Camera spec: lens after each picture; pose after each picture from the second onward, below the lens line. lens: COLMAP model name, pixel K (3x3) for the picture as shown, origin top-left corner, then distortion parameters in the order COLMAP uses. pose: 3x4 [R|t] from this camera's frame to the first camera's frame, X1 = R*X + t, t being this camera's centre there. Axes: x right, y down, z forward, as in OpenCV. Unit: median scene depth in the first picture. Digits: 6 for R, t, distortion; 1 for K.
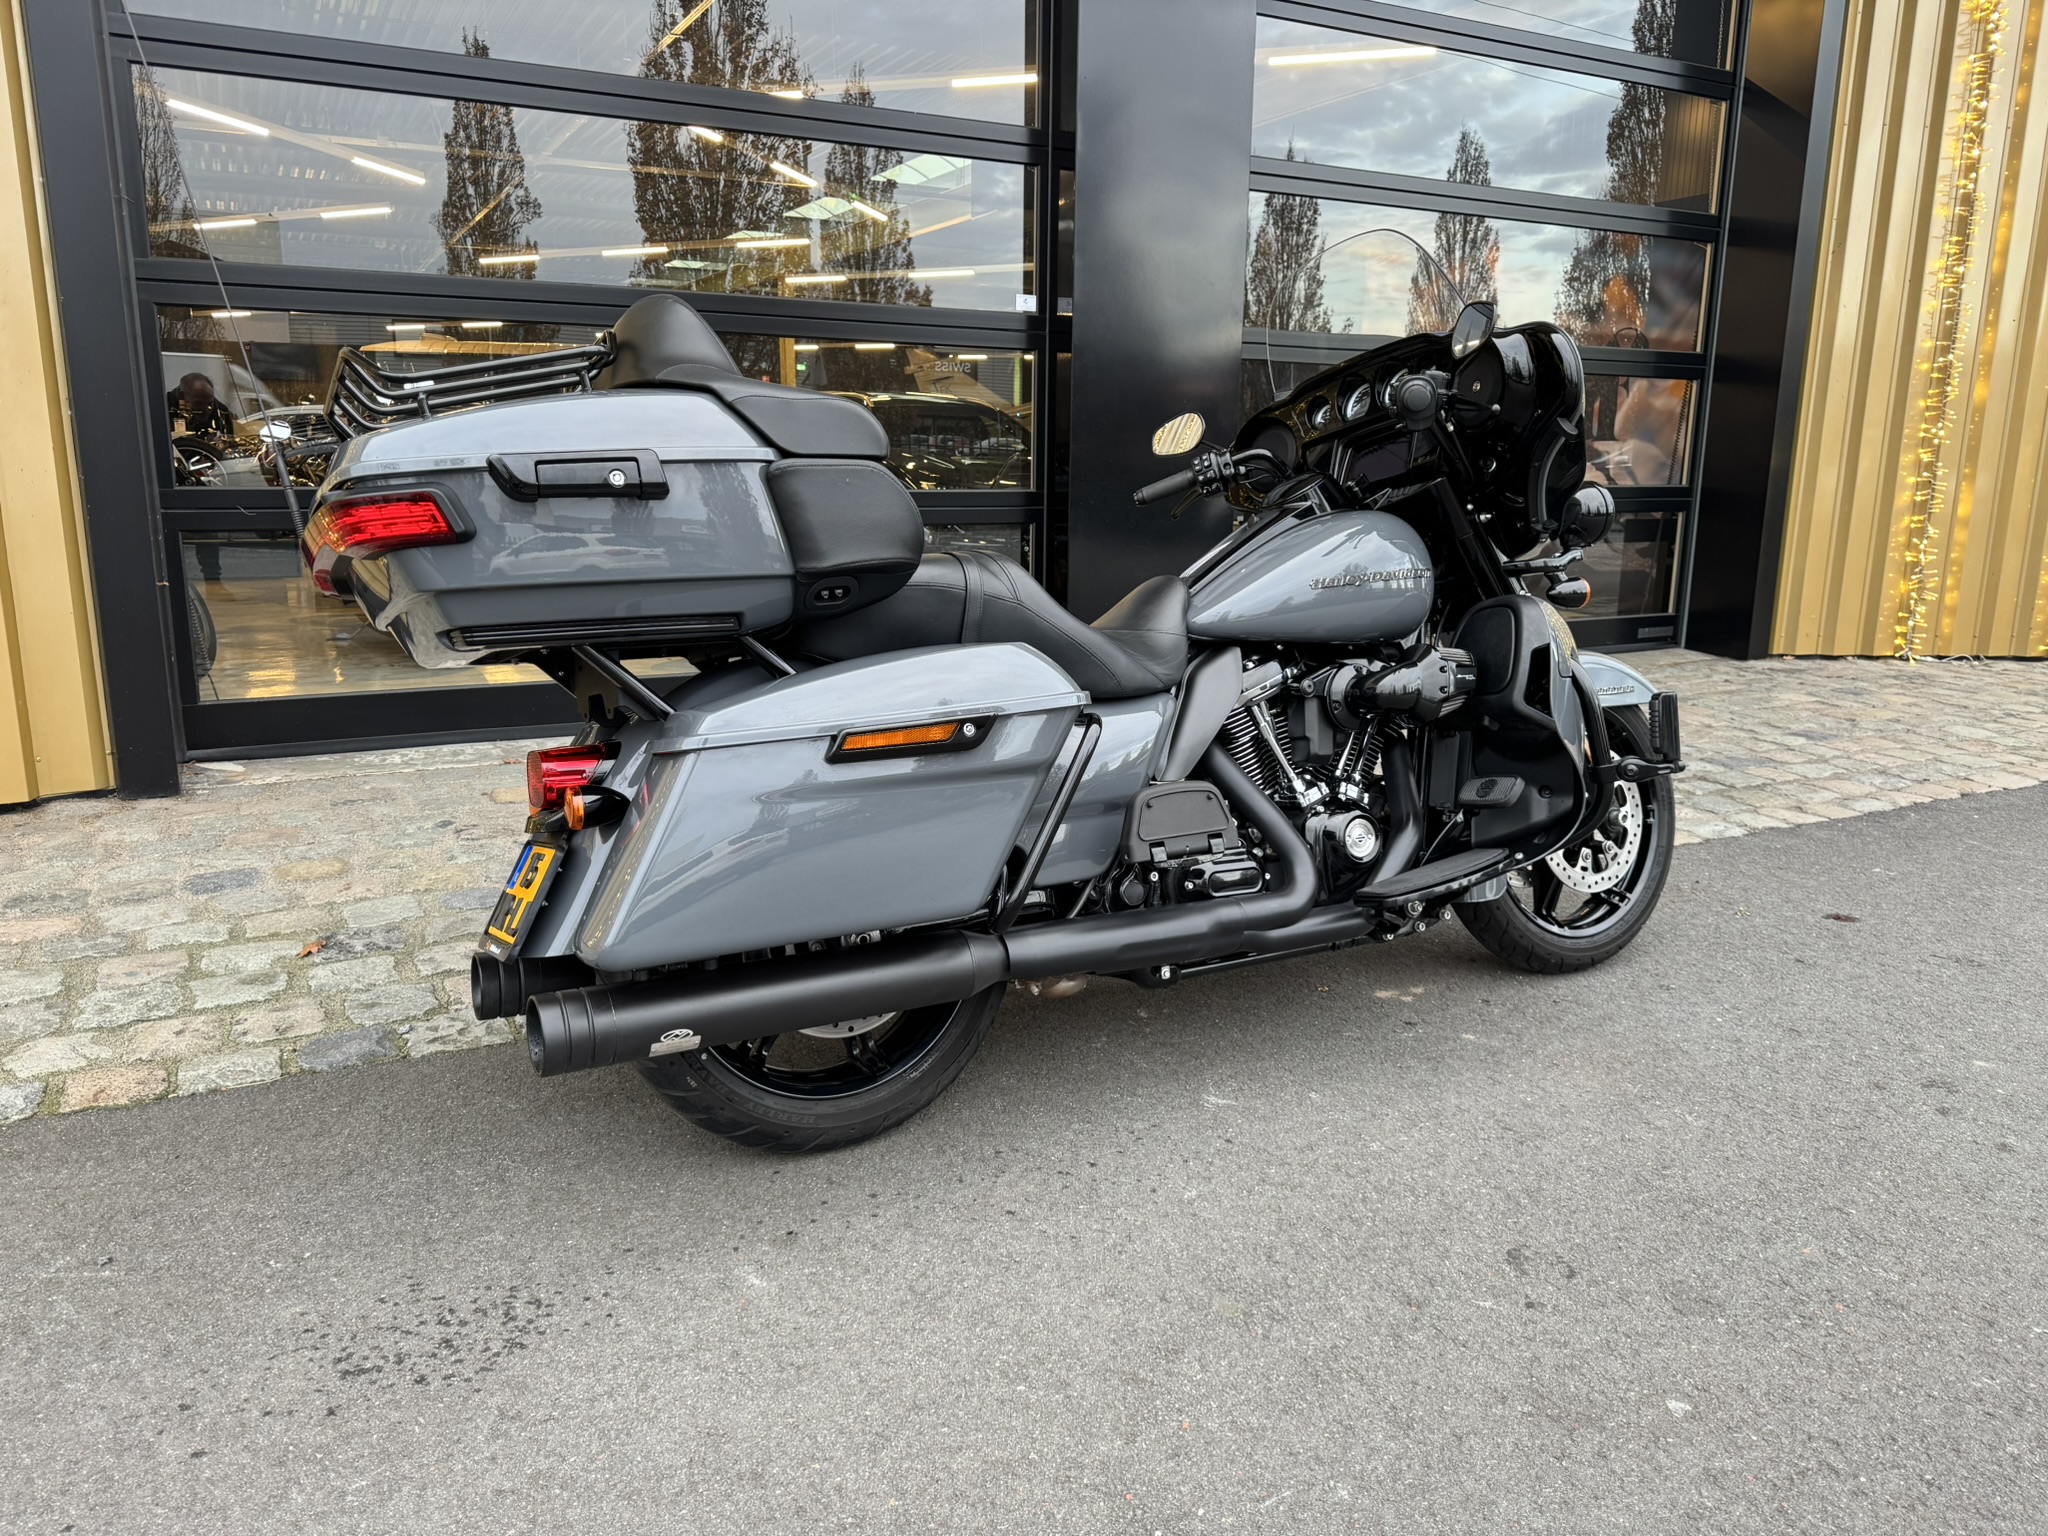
lens RADIAL K [[1429.8, 0, 1024.0], [0, 1429.8, 768.0], [0, 0, 1]] dist [0.061278, -0.002647]
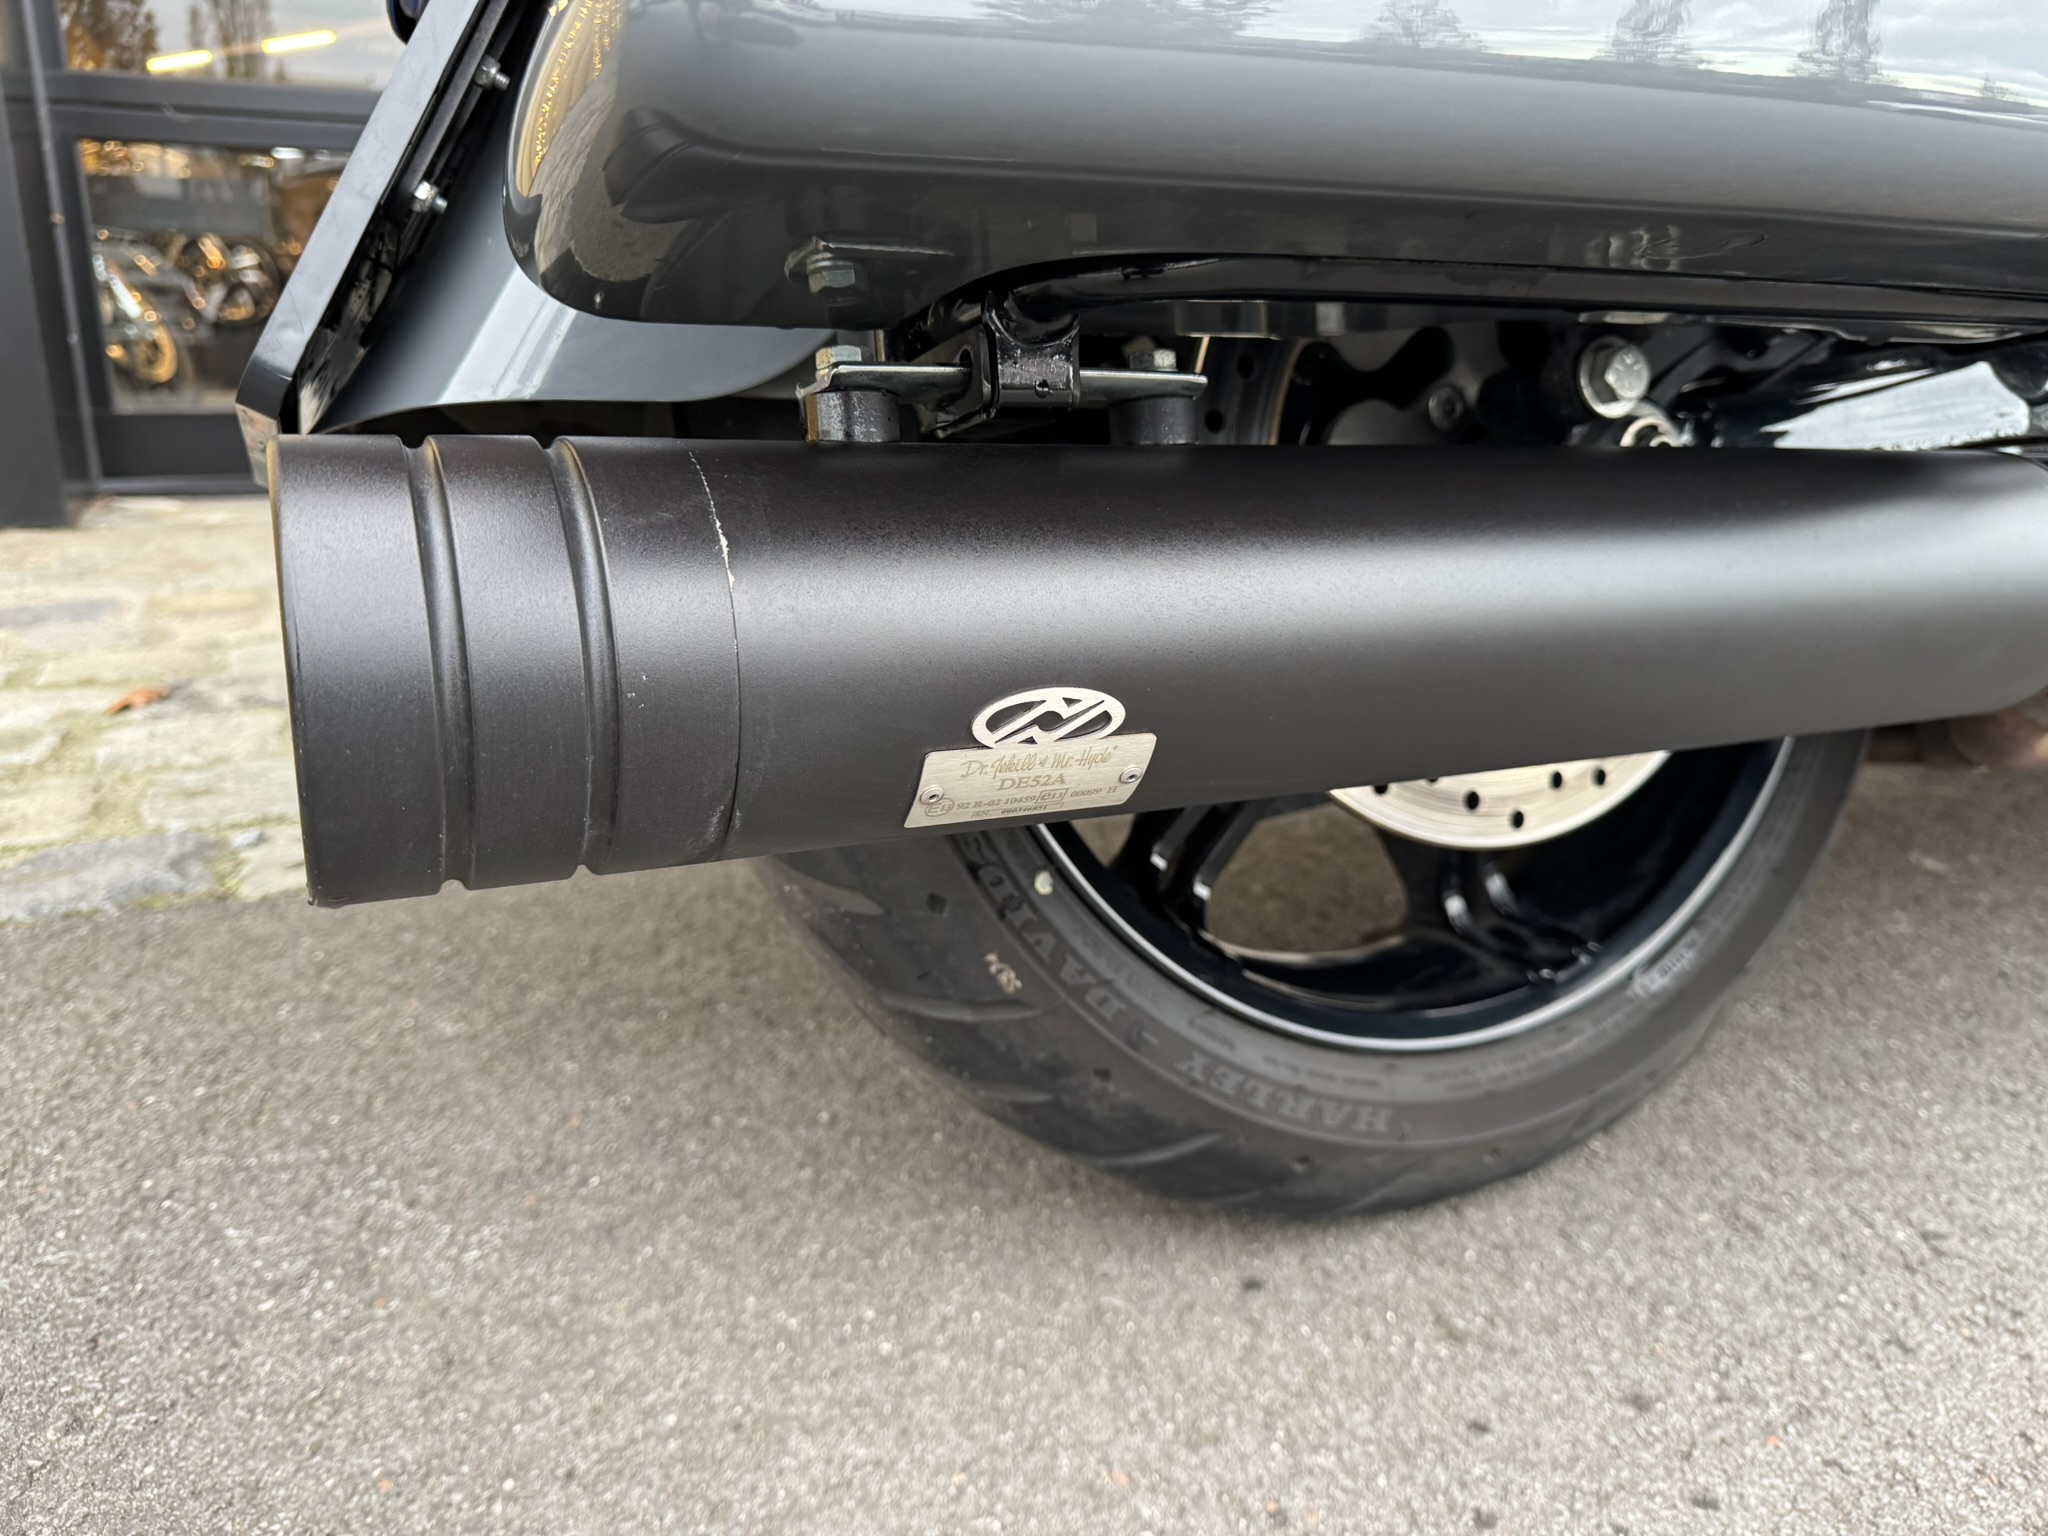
lens RADIAL K [[1469.5, 0, 1024.0], [0, 1469.5, 768.0], [0, 0, 1]] dist [0.061418, -0.061634]
pose [[0.997460, 0.021754, -0.067819, -0.193889], [-0.017826, 0.998158, 0.057992, 0.151555], [0.068955, -0.056636, 0.996011, 0.673126]]
